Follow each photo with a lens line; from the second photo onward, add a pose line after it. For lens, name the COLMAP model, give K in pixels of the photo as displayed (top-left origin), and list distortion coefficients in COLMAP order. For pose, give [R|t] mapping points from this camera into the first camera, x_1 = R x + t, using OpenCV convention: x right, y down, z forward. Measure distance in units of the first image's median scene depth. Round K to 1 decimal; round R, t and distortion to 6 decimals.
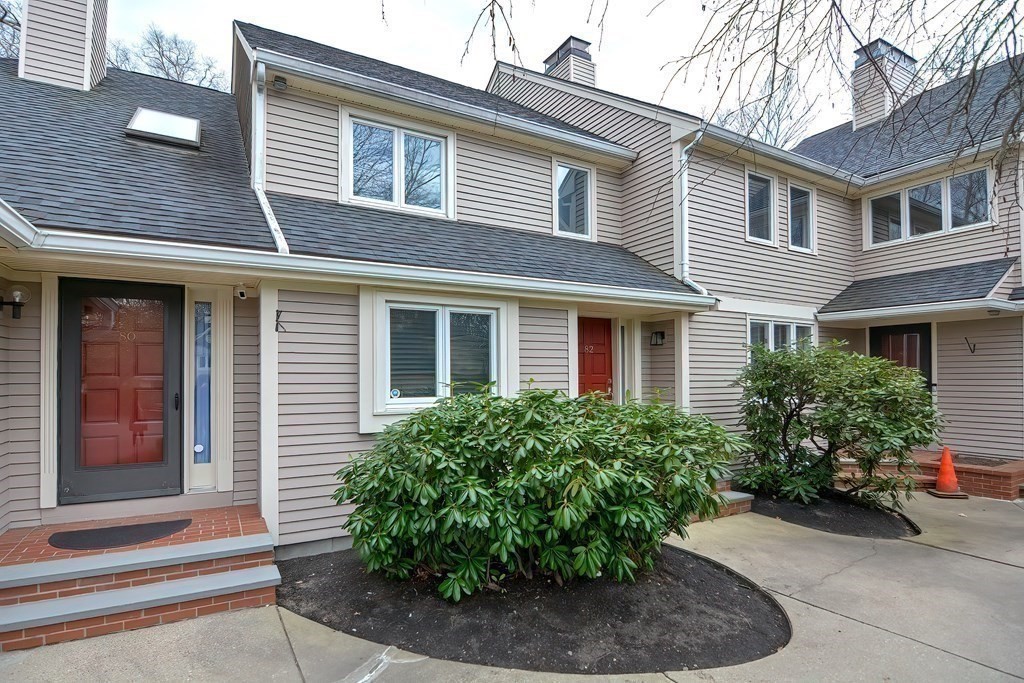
lens RADIAL K [[512.6, 0, 546.7], [0, 512.6, 377.9], [0, 0, 1]] dist [-0.002681, -0.000713]
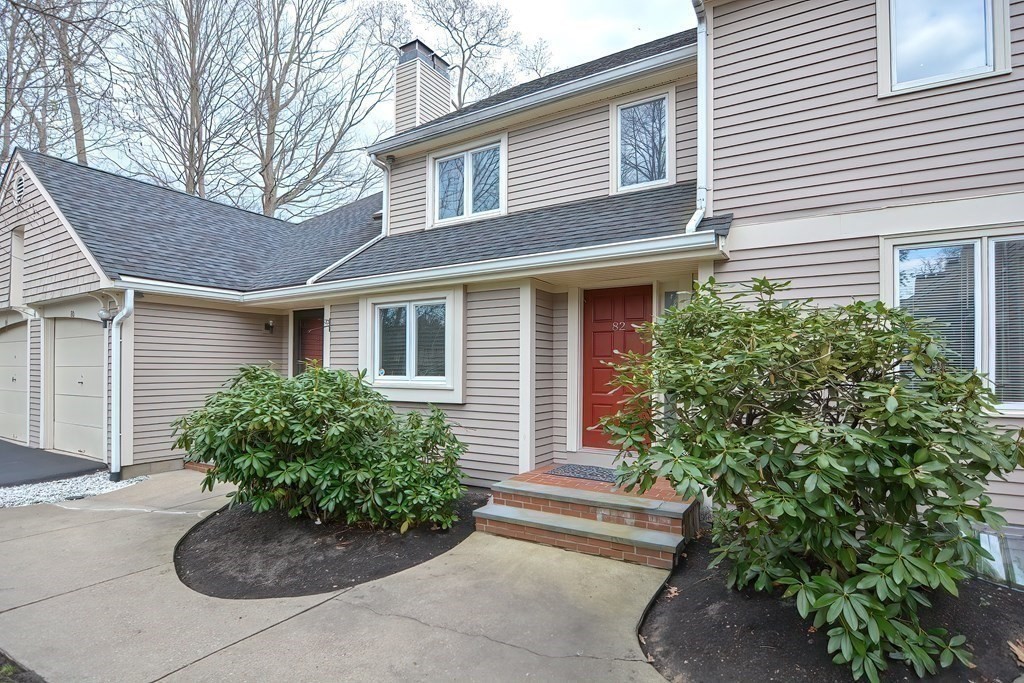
lens RADIAL K [[527.4, 0, 461.7], [0, 527.4, 358.4], [0, 0, 1]] dist [-0.005134, -0.000812]
pose [[0.440137, -0.007584, -0.897898, 0.821065], [-0.002730, 0.999948, -0.009785, 0.006120], [0.897926, 0.006758, 0.440094, 0.464055]]
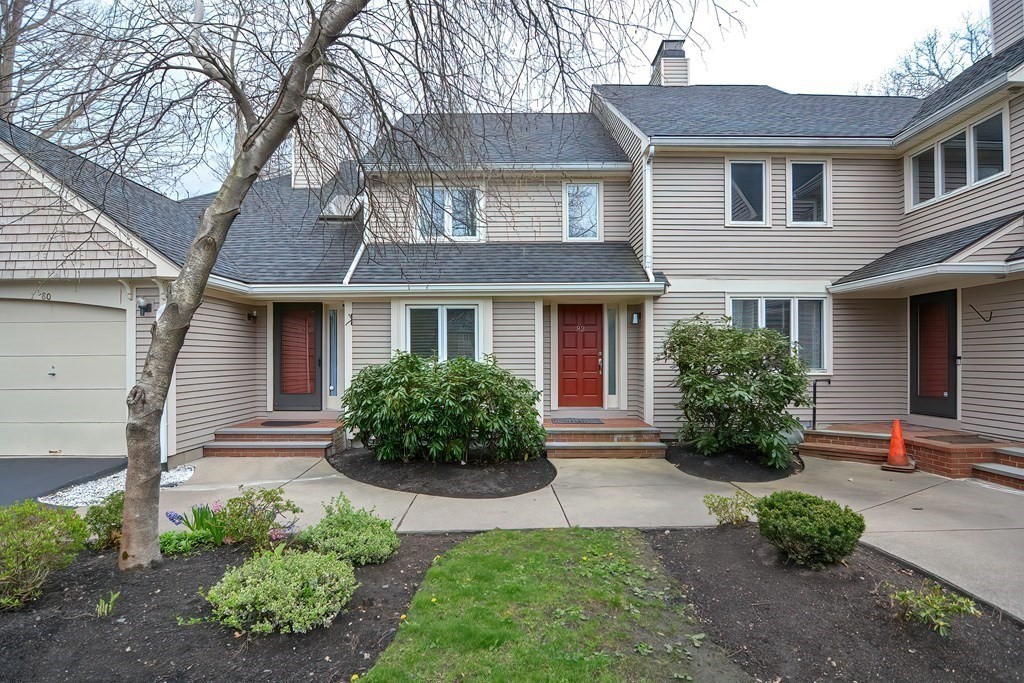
lens RADIAL K [[521.5, 0, 512.4], [0, 521.5, 349.1], [0, 0, 1]] dist [-0.000788, -0.000403]
pose [[0.862097, -0.003933, -0.506728, 0.679212], [-0.001727, 0.999941, -0.010699, 0.011730], [0.506741, 0.010099, 0.862039, -0.245476]]
